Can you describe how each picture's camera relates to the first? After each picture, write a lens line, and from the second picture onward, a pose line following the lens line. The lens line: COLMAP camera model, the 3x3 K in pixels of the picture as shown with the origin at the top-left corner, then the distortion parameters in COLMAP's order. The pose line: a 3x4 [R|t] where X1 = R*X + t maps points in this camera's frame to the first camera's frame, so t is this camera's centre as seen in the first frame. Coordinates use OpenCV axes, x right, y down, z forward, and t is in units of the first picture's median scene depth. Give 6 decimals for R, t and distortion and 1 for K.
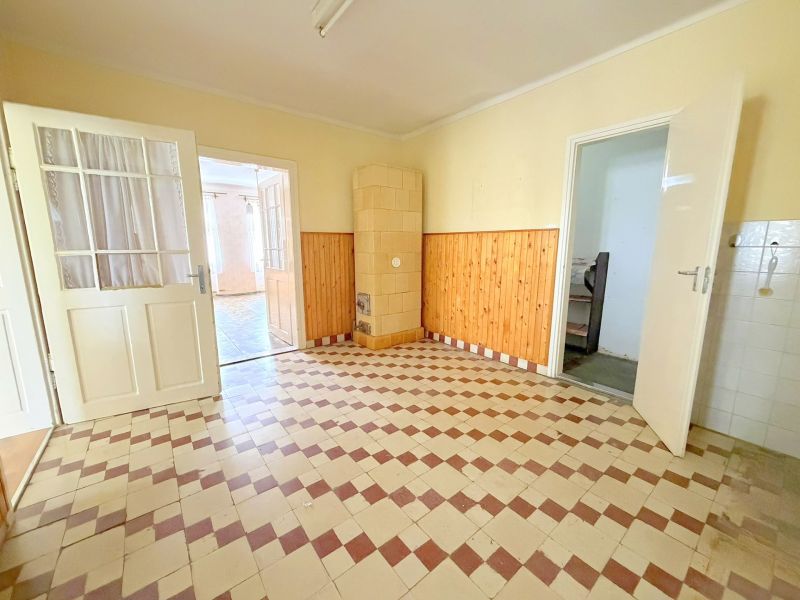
lens RADIAL K [[318.9, 0, 394.9], [0, 318.9, 303.5], [0, 0, 1]] dist [-0.000173, -0.000278]
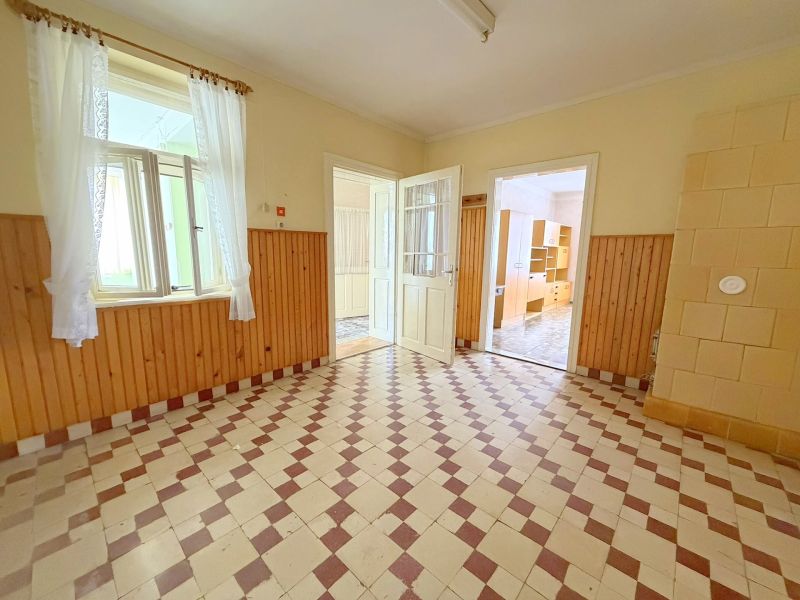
lens RADIAL K [[318.9, 0, 399.6], [0, 318.9, 297.0], [0, 0, 1]] dist [-0.000173, -0.000278]
pose [[0.166305, 0.144815, -0.975383, 0.545415], [-0.193752, 0.974674, 0.111675, -0.075004], [0.966852, 0.170411, 0.190151, 0.442699]]
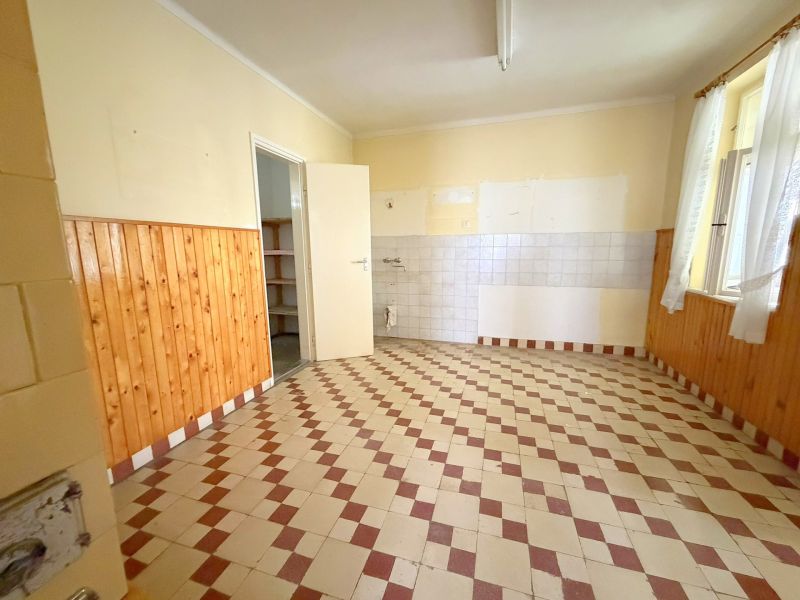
lens RADIAL K [[318.9, 0, 402.3], [0, 318.9, 300.1], [0, 0, 1]] dist [-0.000173, -0.000278]
pose [[-0.578530, -0.124677, 0.806076, -0.459804], [0.157453, 0.952591, 0.260344, -0.194589], [-0.800320, 0.277536, -0.531471, 1.094481]]
